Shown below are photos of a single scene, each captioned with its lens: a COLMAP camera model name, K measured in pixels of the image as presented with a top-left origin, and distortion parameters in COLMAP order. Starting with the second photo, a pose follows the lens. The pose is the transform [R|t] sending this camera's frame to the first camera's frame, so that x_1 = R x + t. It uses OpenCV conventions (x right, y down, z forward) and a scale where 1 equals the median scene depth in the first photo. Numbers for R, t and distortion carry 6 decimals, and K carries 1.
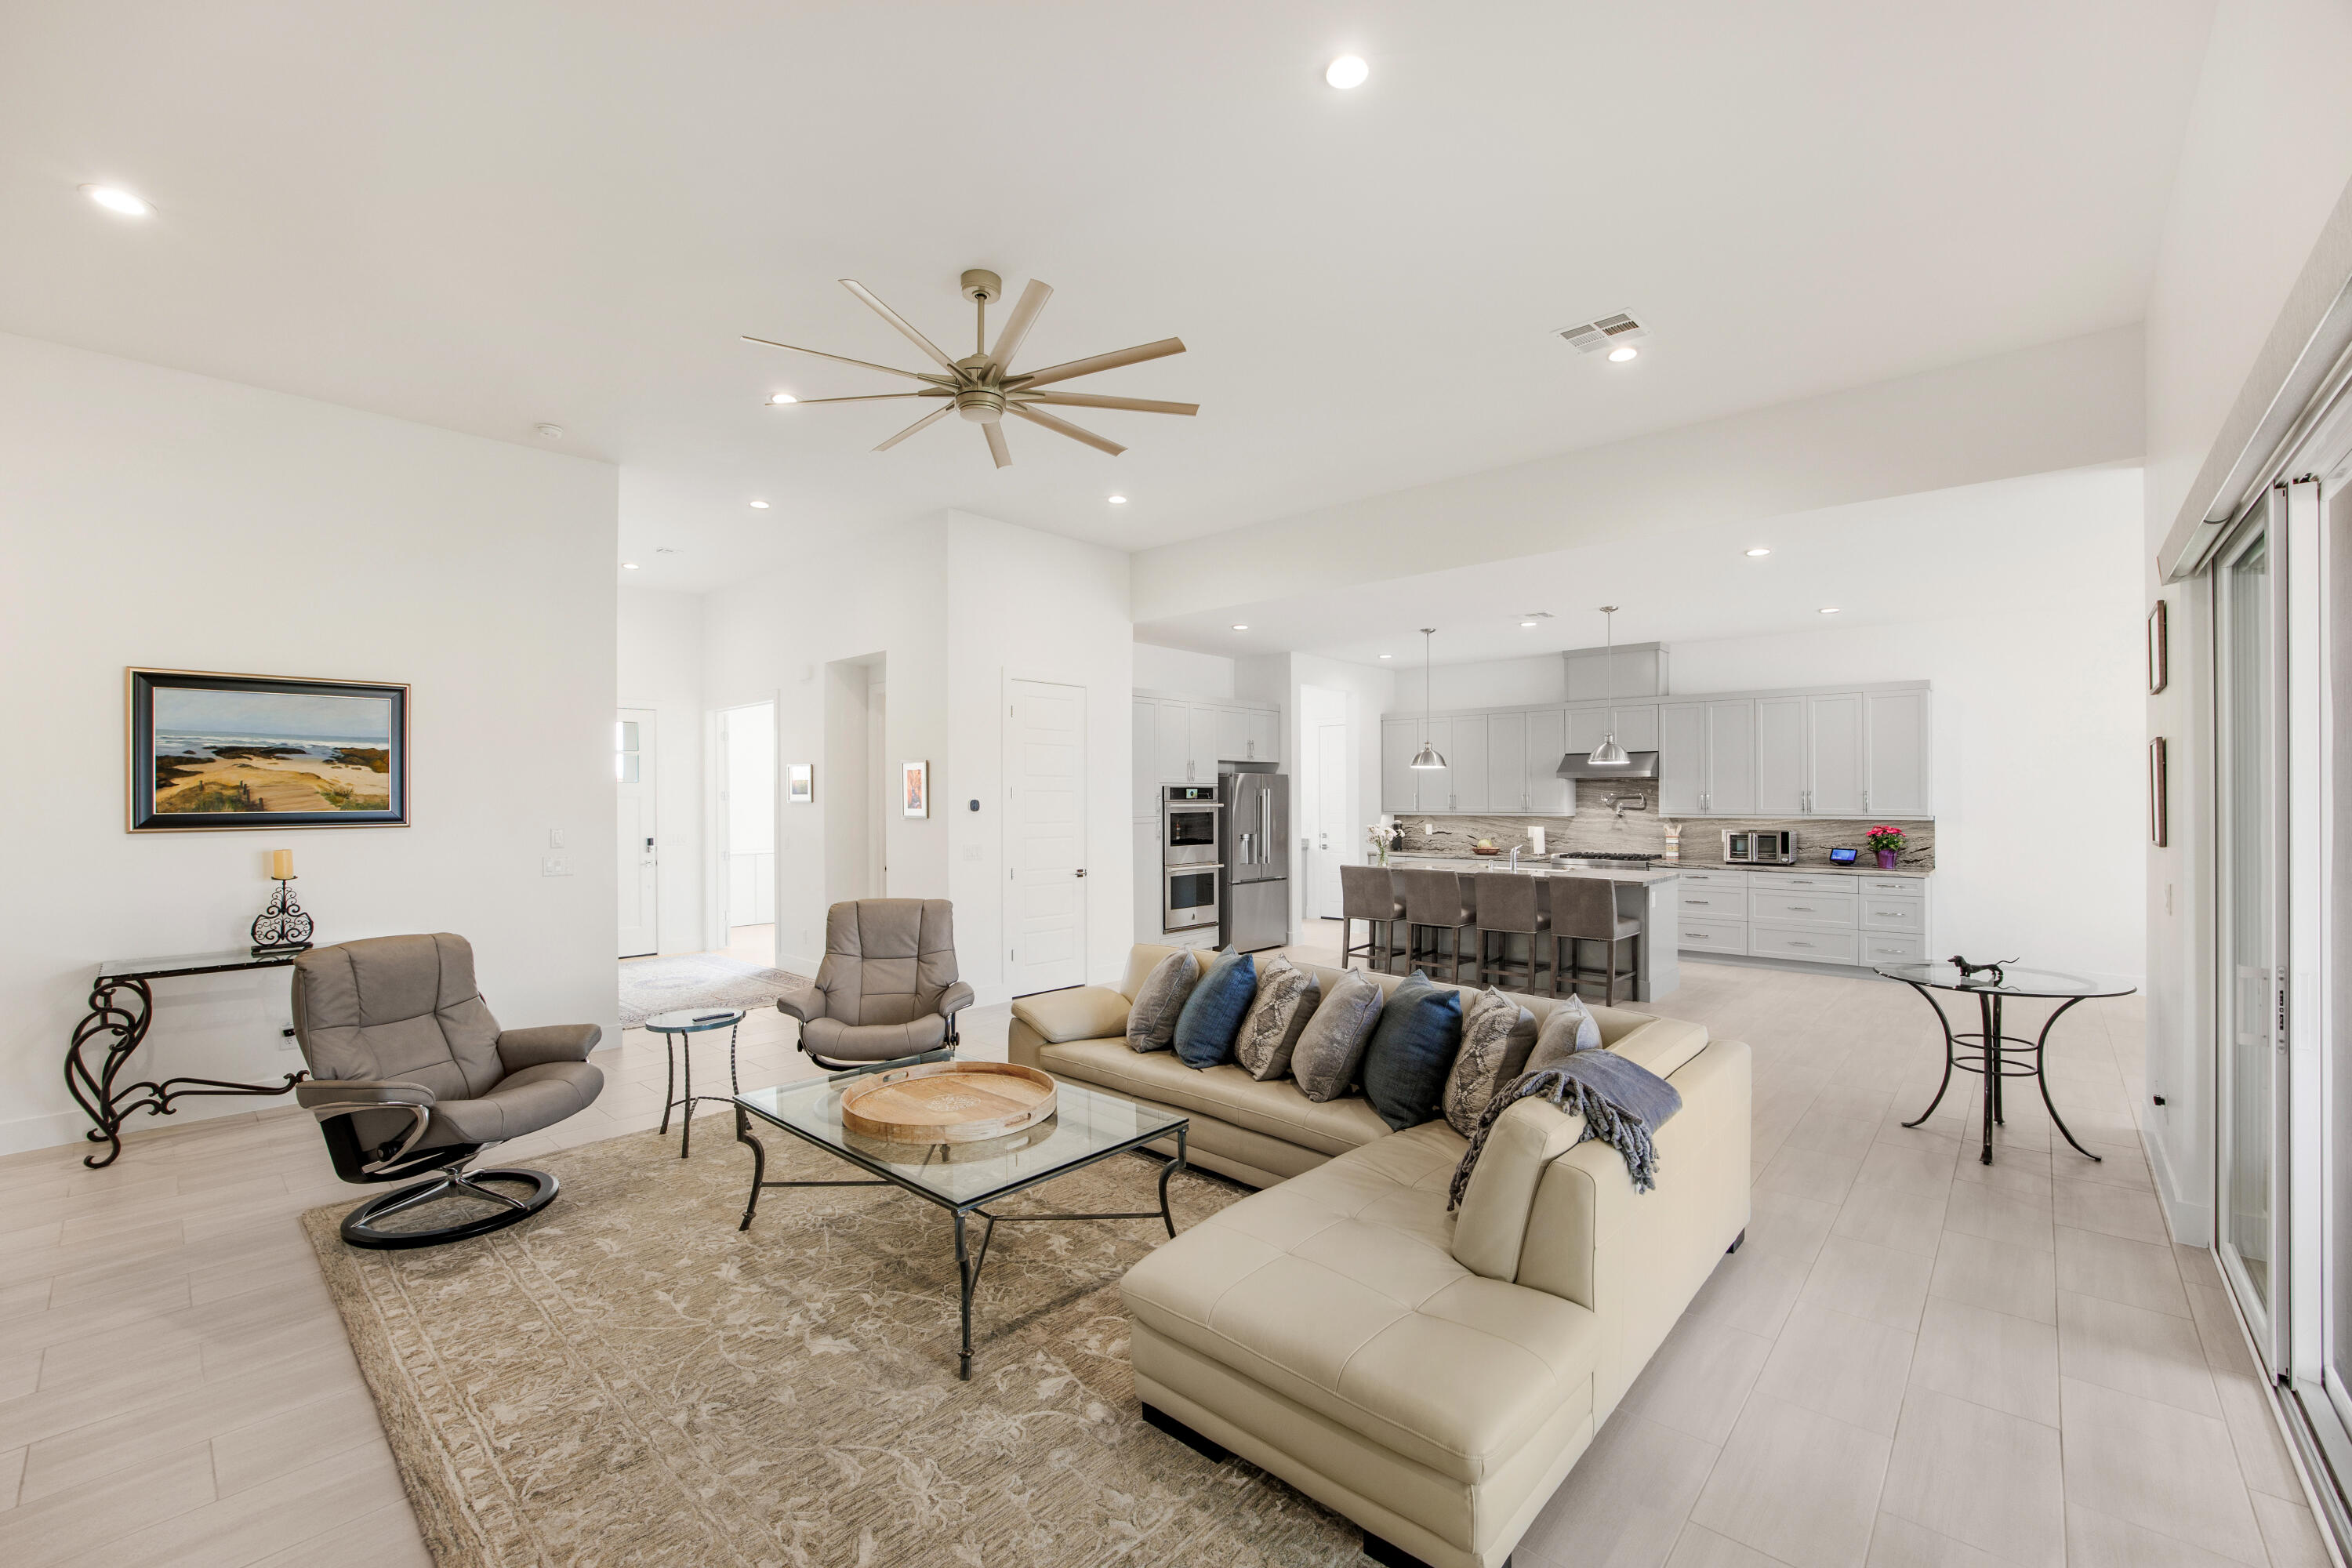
lens RADIAL K [[948.6, 0, 1196.4], [0, 948.6, 797.3], [0, 0, 1]] dist [-0.022767, 0.000685]
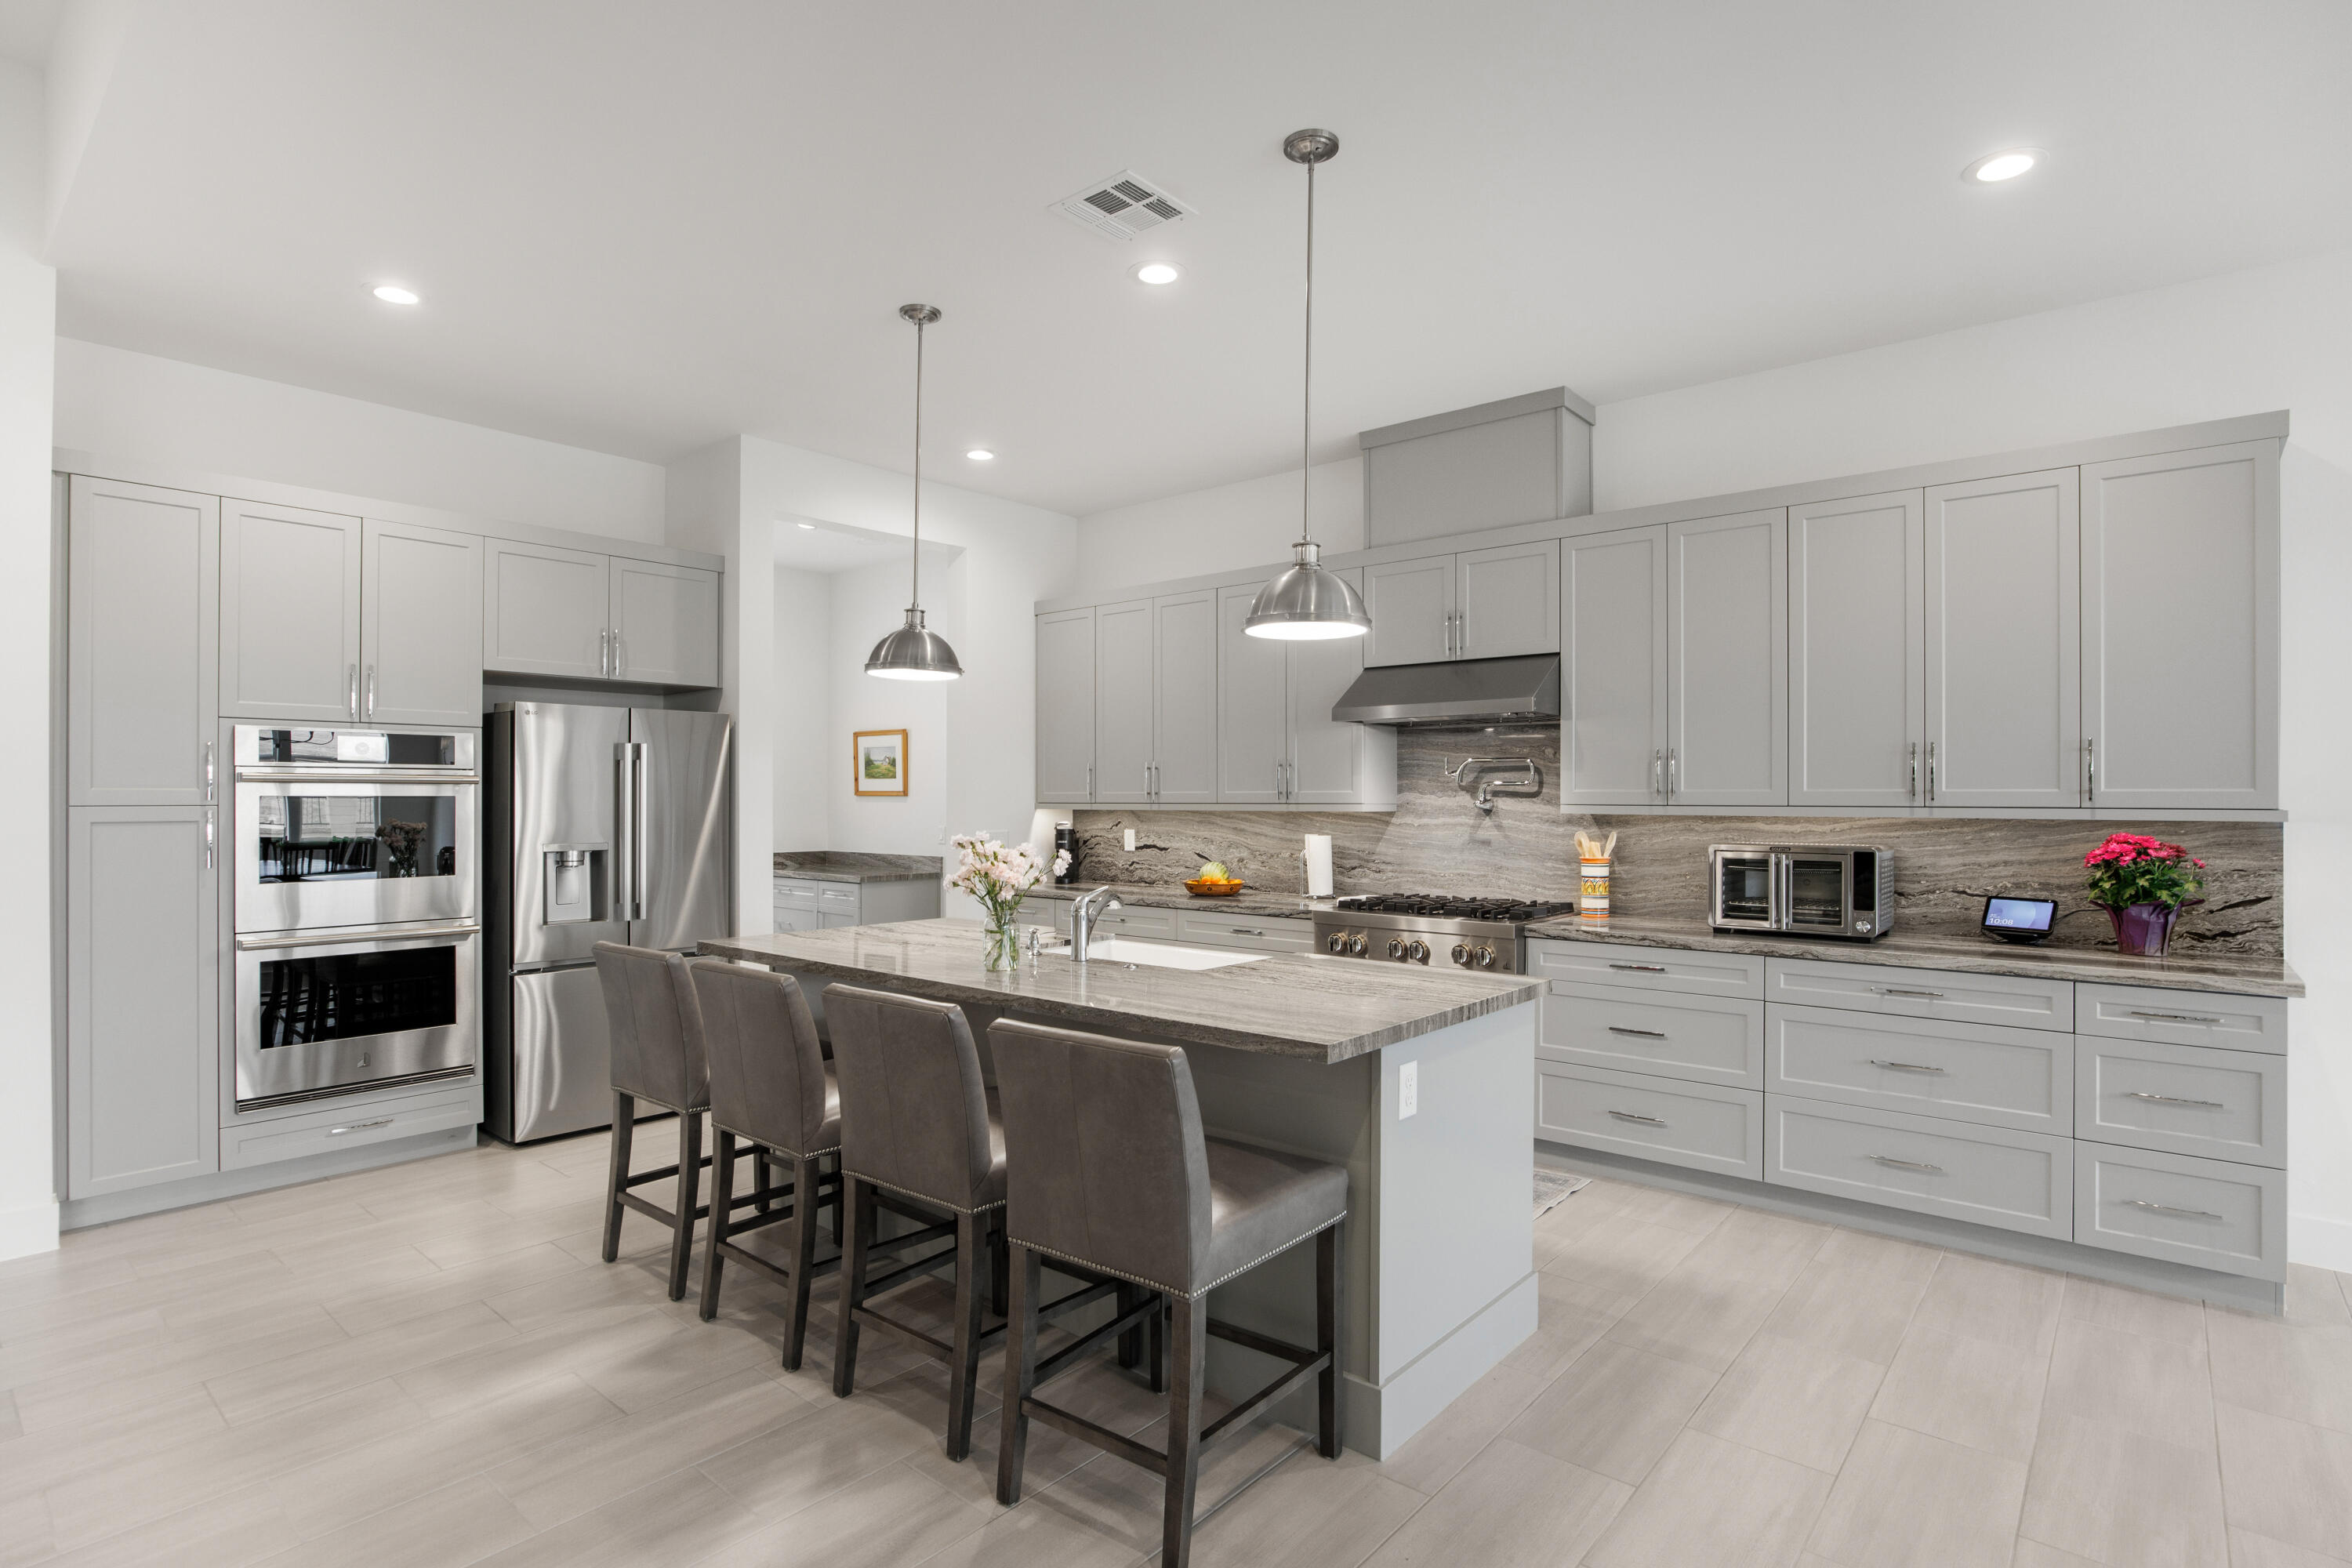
lens RADIAL K [[1169.5, 0, 1171.0], [0, 1169.5, 797.2], [0, 0, 1]] dist [-0.019123, 0.001680]
pose [[0.999877, 0.003452, 0.015281, 0.330148], [-0.003480, 0.999992, 0.001783, 0.014431], [-0.015274, -0.001836, 0.999882, 0.521754]]
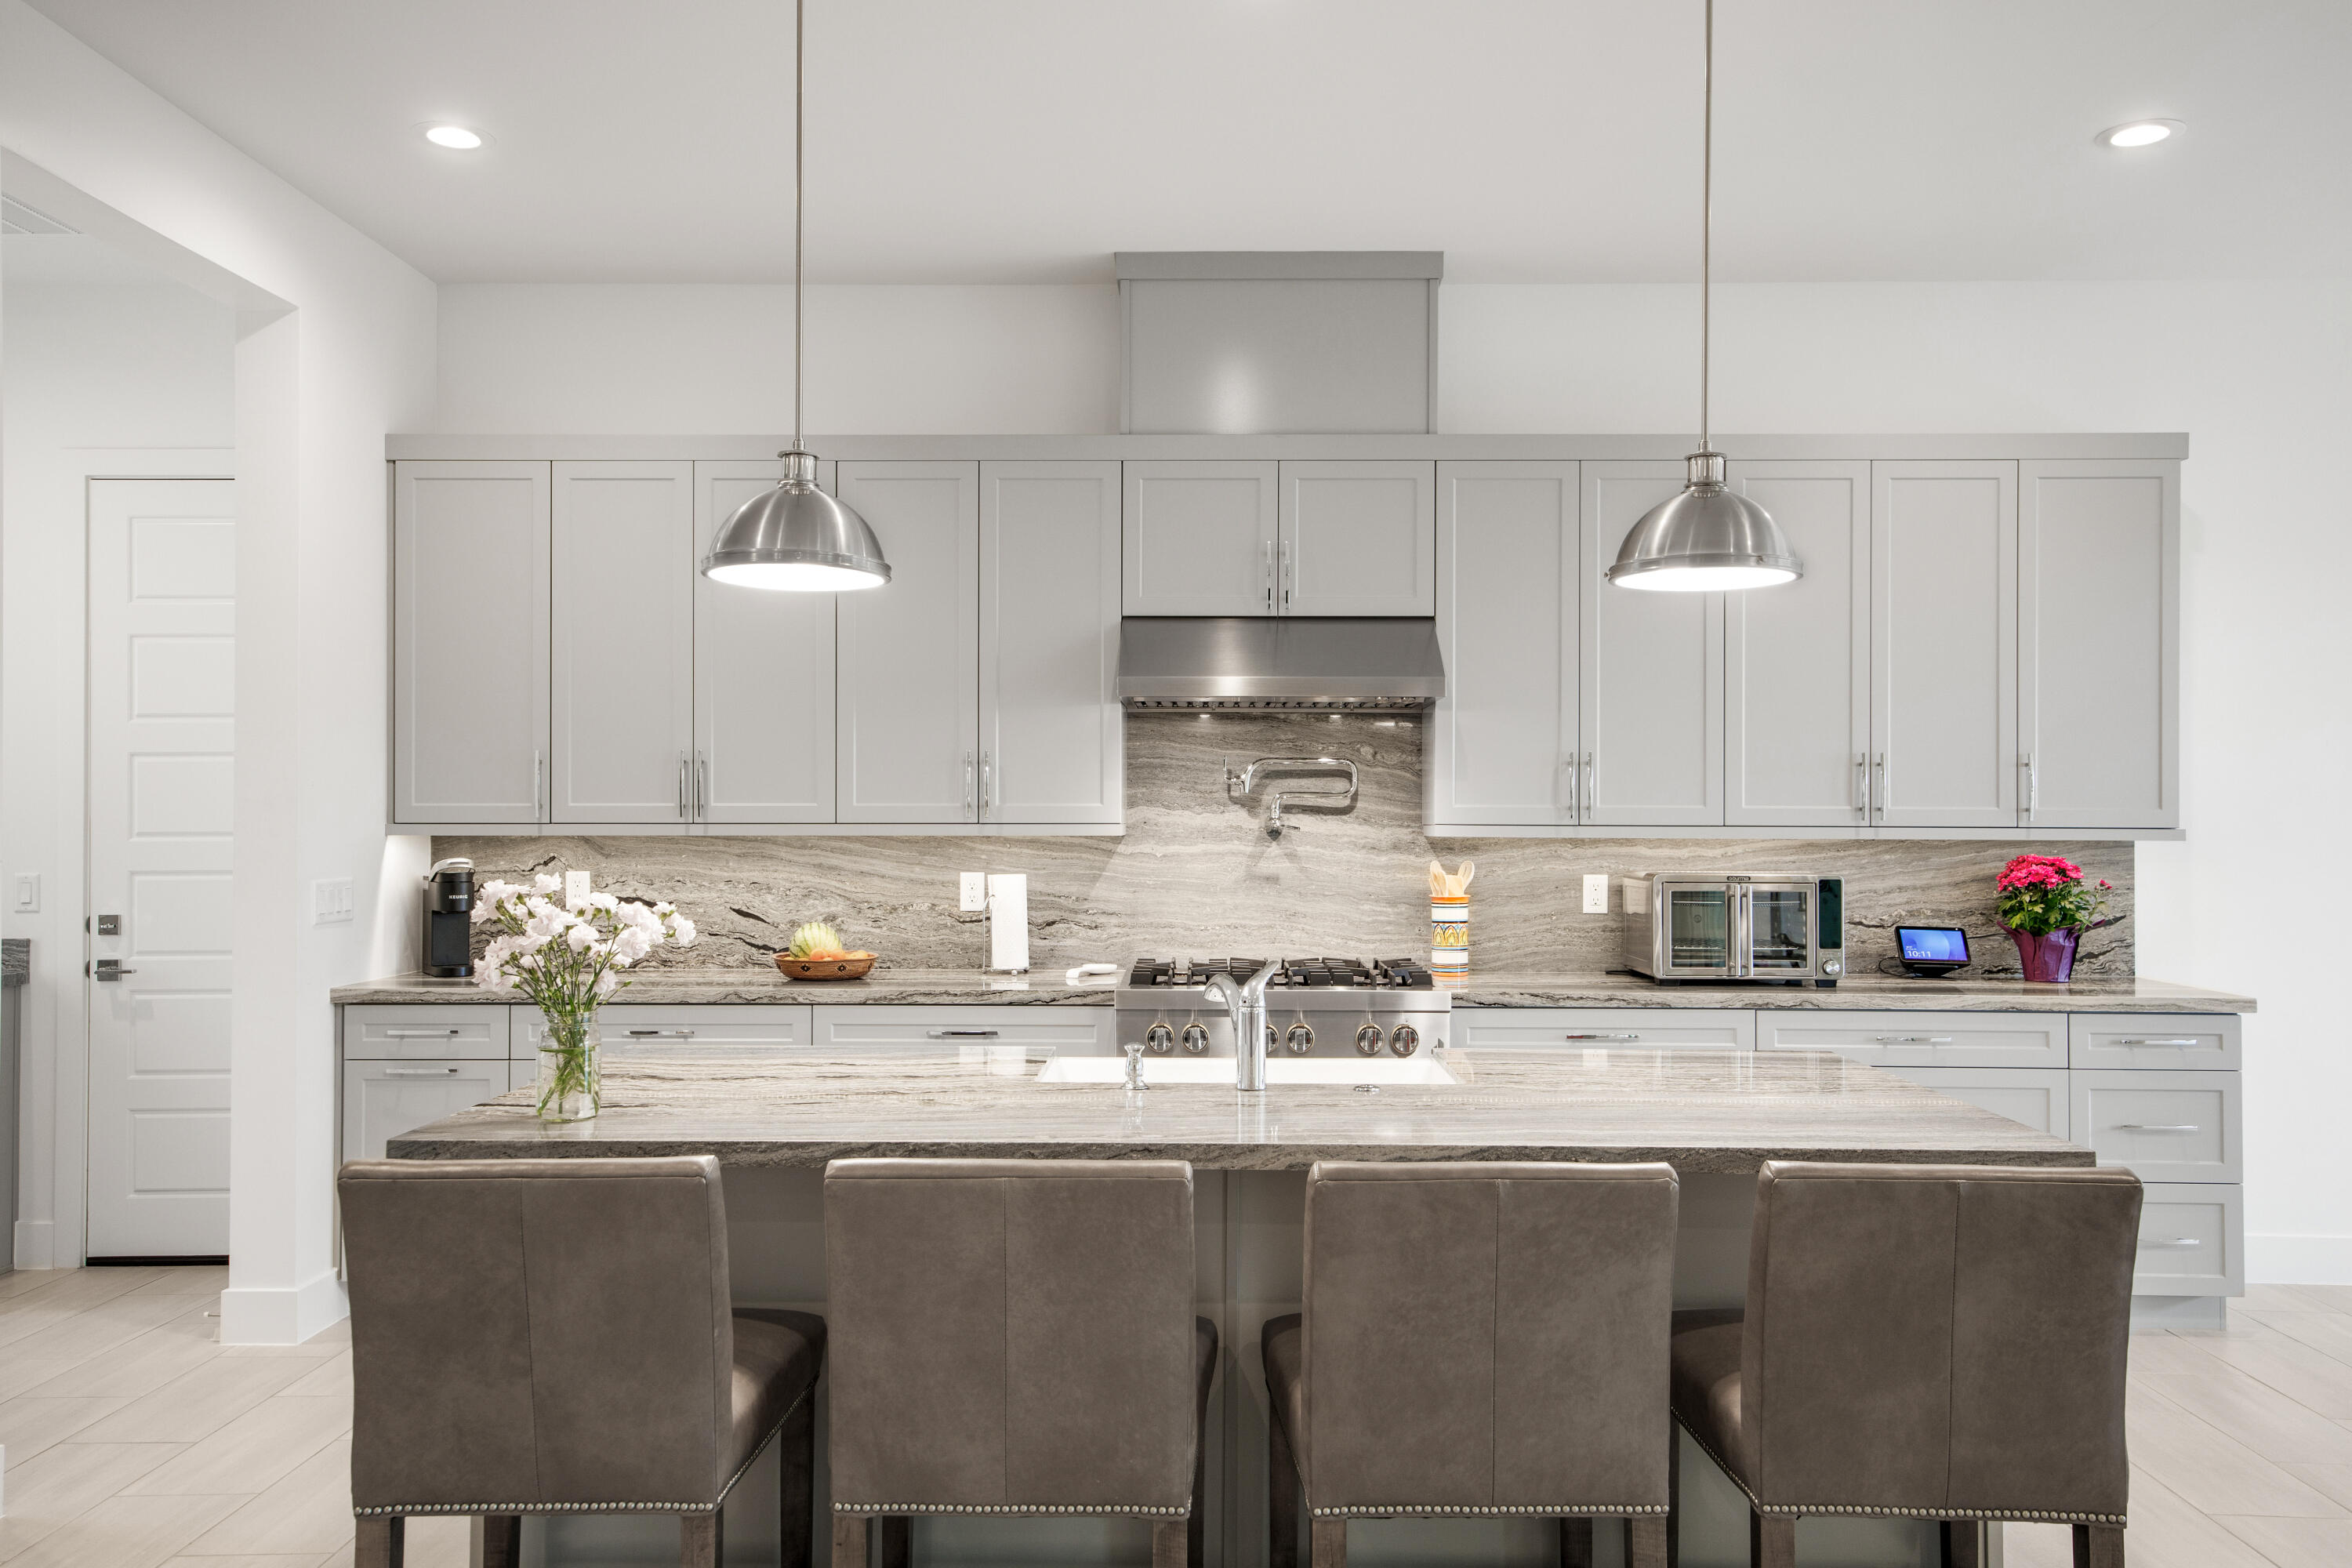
lens RADIAL K [[1801.8, 0, 1191.0], [0, 1801.8, 797.8], [0, 0, 1]] dist [0.026571, 0.003021]
pose [[0.763215, 0.009577, 0.646073, 0.063551], [-0.006048, 0.999952, -0.007679, 0.014327], [-0.646116, 0.001953, 0.763237, 0.645451]]
